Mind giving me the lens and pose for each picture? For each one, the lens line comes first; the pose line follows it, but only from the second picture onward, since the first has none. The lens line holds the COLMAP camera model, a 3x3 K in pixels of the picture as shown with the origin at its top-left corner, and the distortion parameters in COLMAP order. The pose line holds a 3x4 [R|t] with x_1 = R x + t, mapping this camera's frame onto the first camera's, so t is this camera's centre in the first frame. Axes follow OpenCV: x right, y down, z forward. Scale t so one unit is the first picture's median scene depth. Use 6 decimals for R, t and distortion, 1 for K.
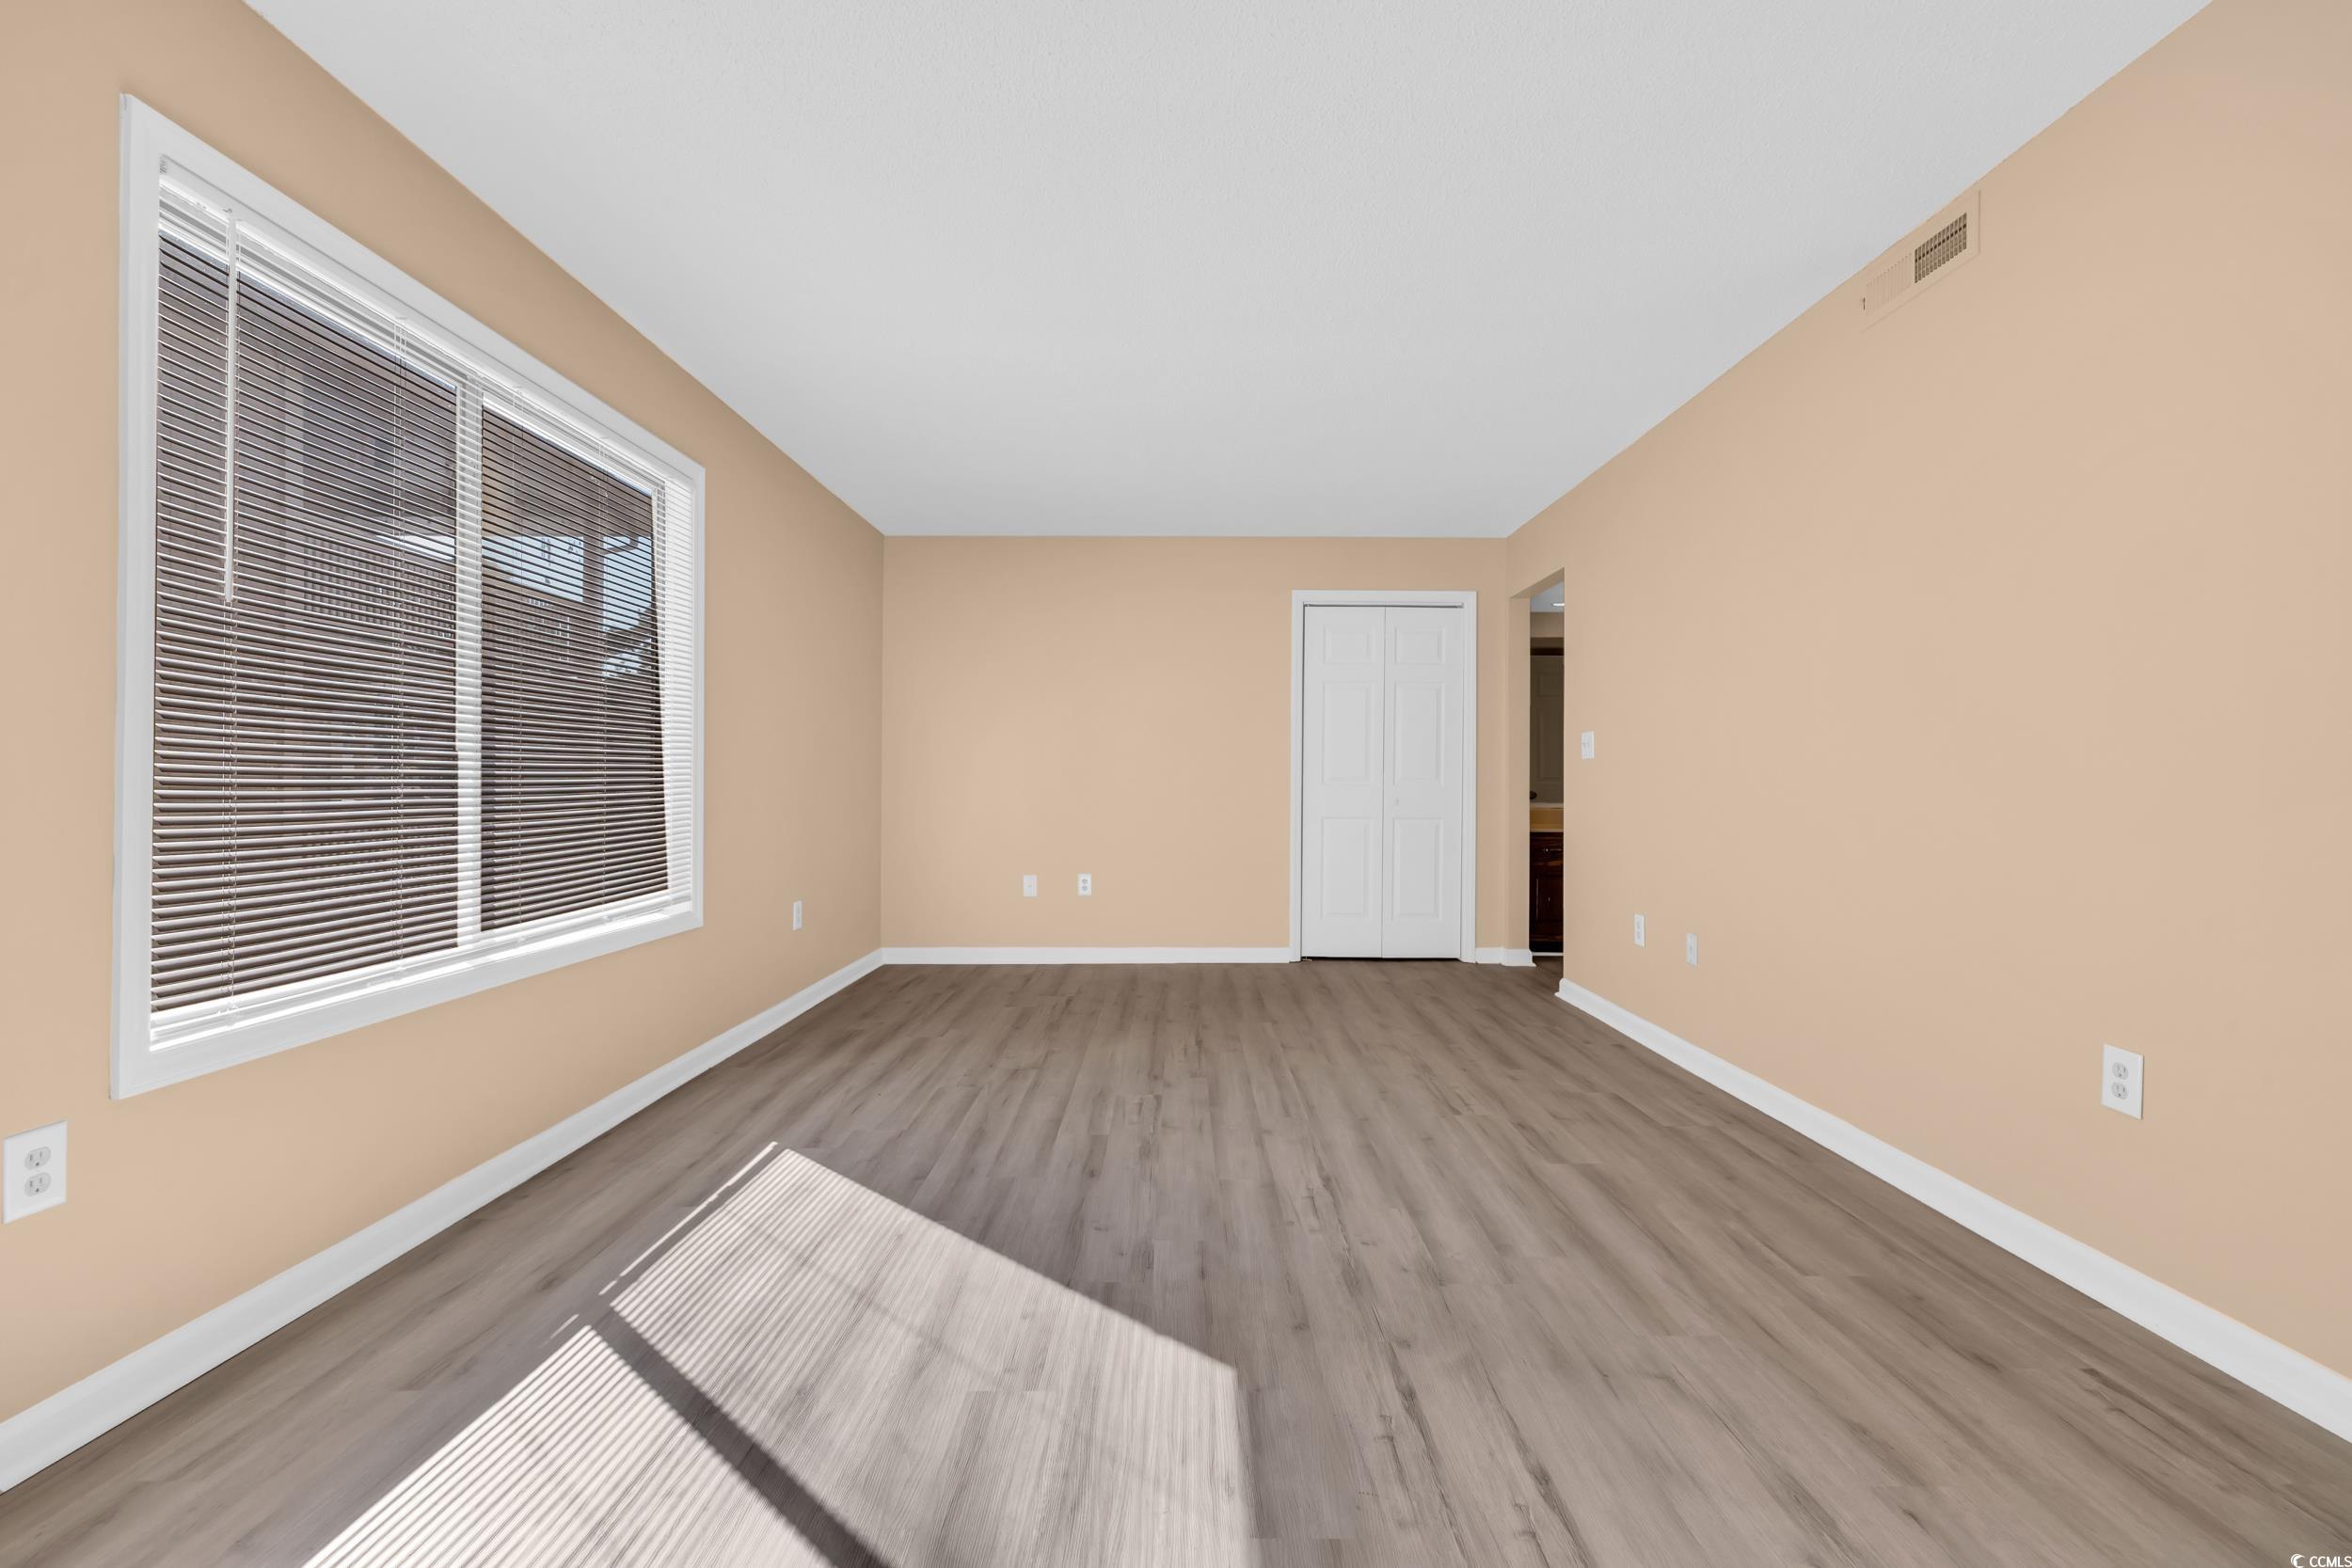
lens RADIAL K [[987.3, 0, 1174.2], [0, 987.3, 787.6], [0, 0, 1]] dist [0.000351, 0.000454]
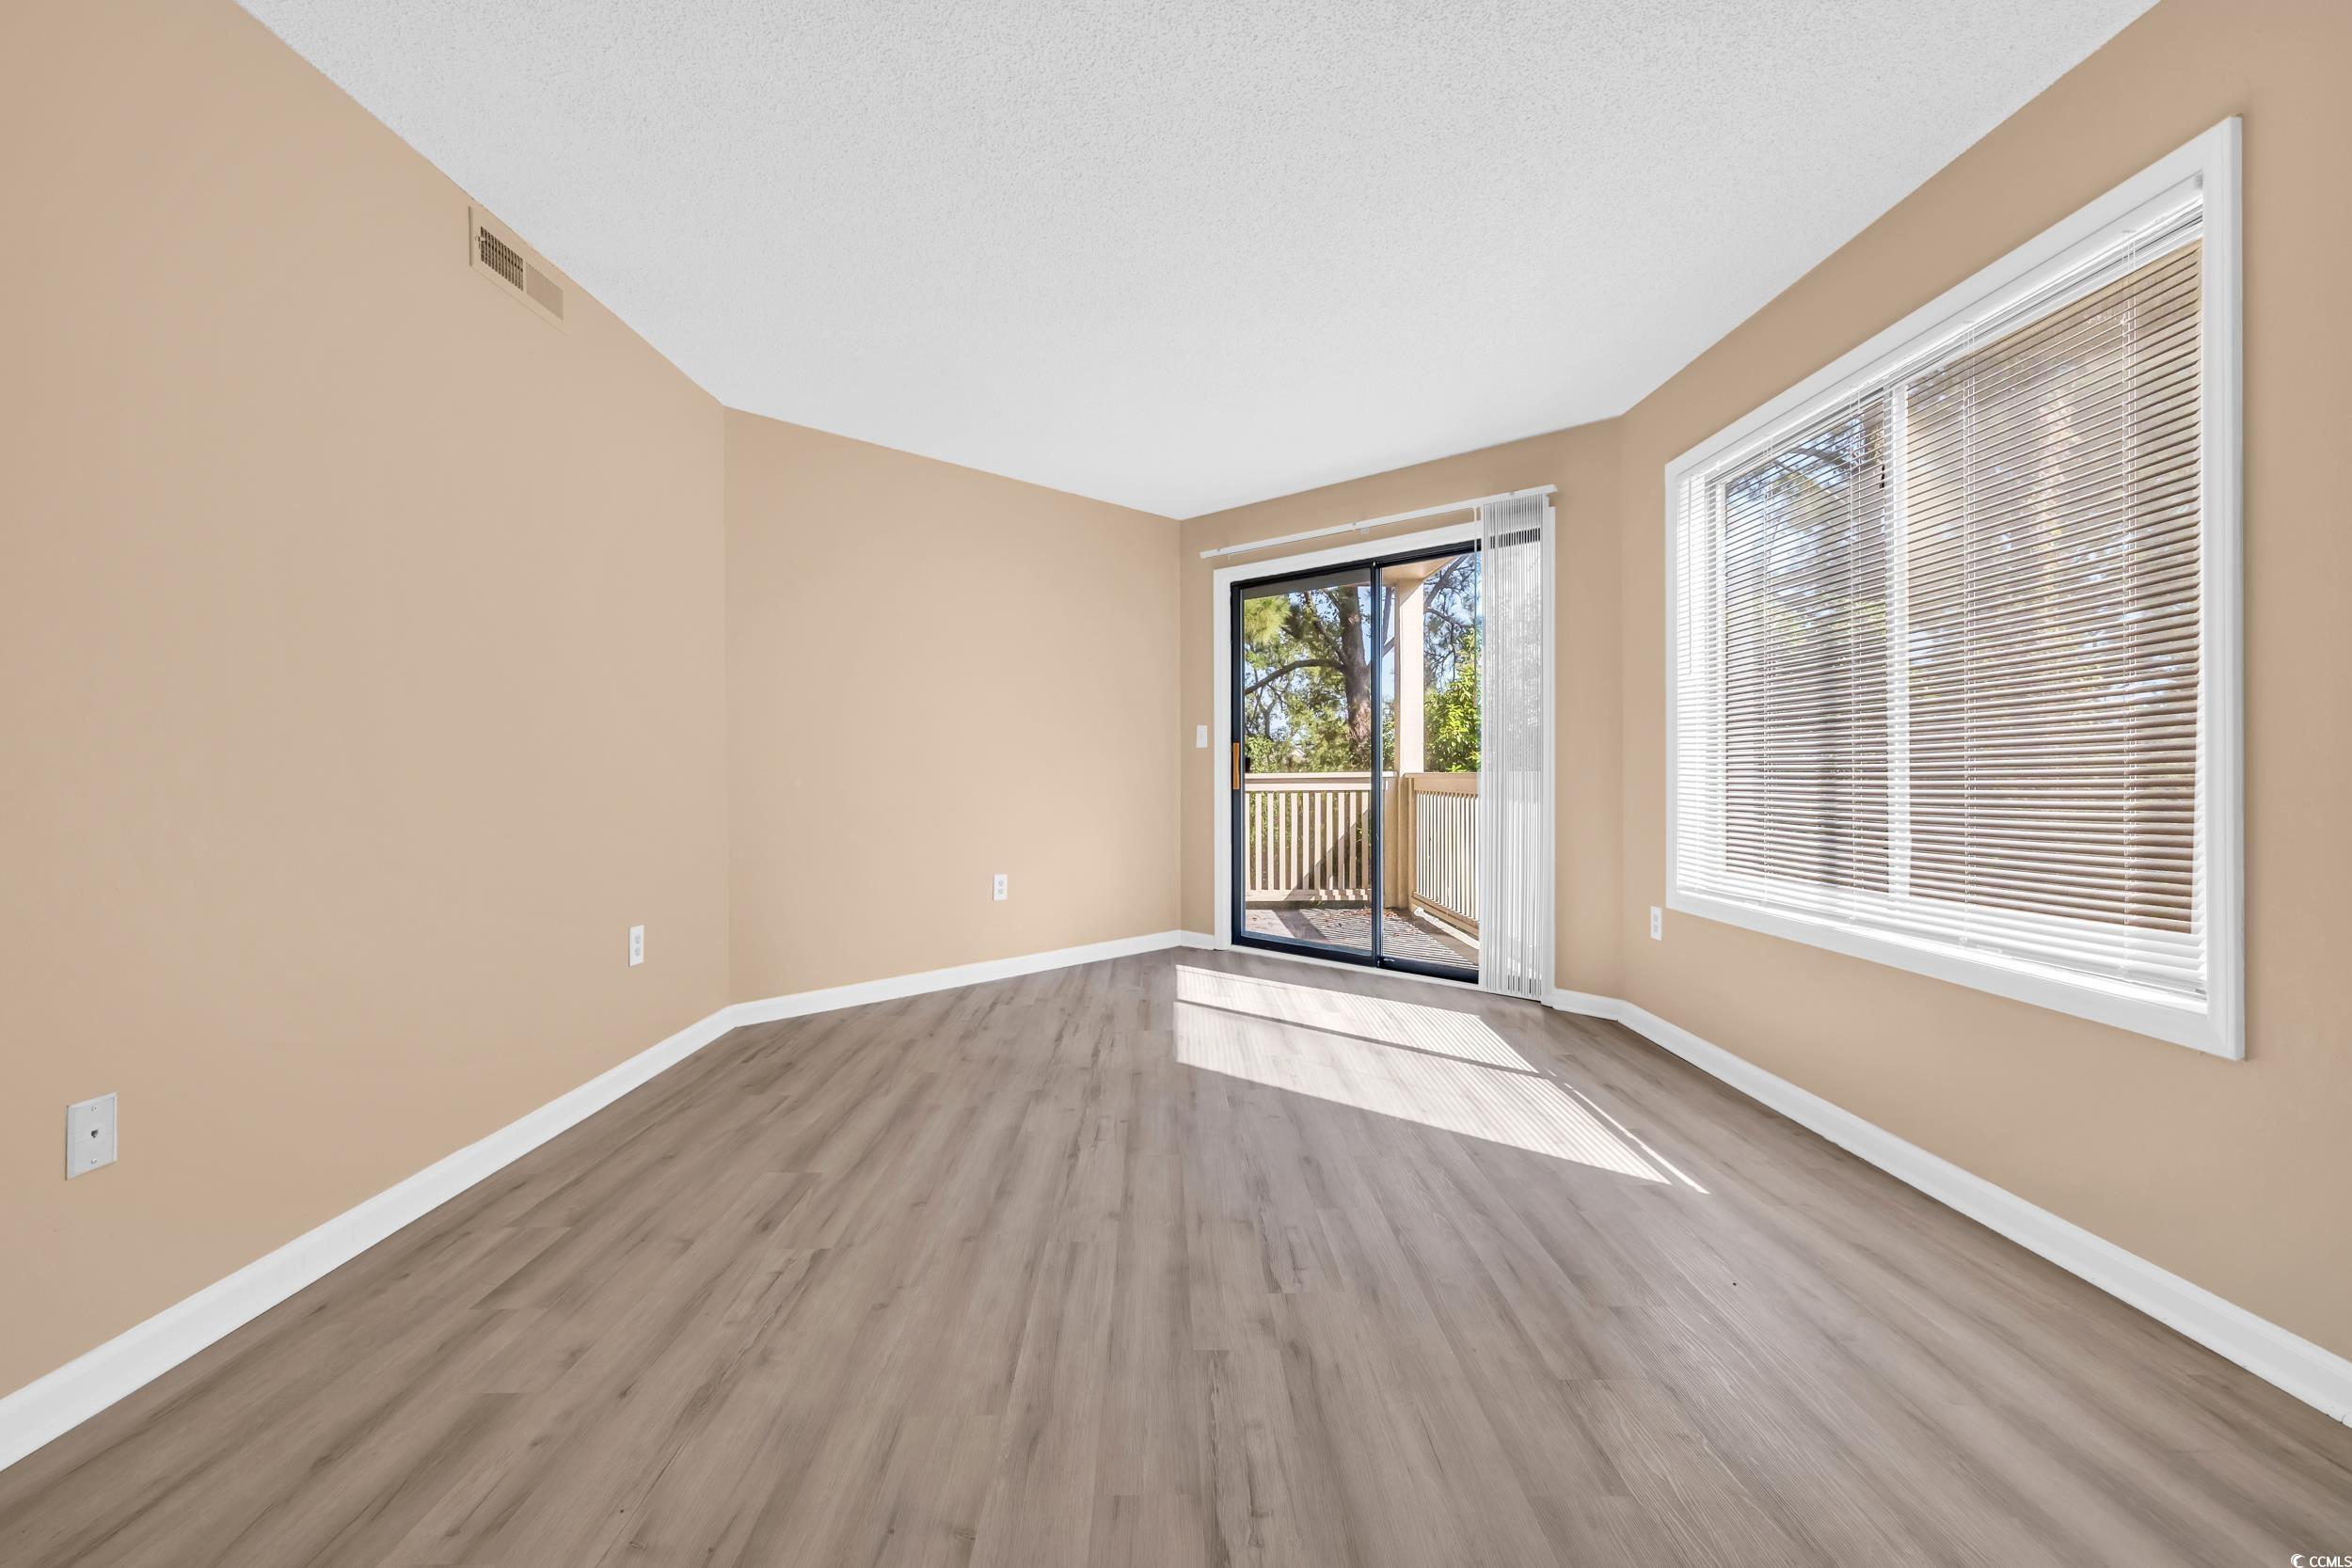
lens RADIAL K [[987.3, 0, 1175.1], [0, 987.3, 778.9], [0, 0, 1]] dist [0.000351, 0.000454]
pose [[-0.999790, -0.002848, -0.020292, 0.071394], [-0.003081, 0.999930, 0.011463, -0.002035], [0.020258, 0.011523, -0.999728, 2.011519]]
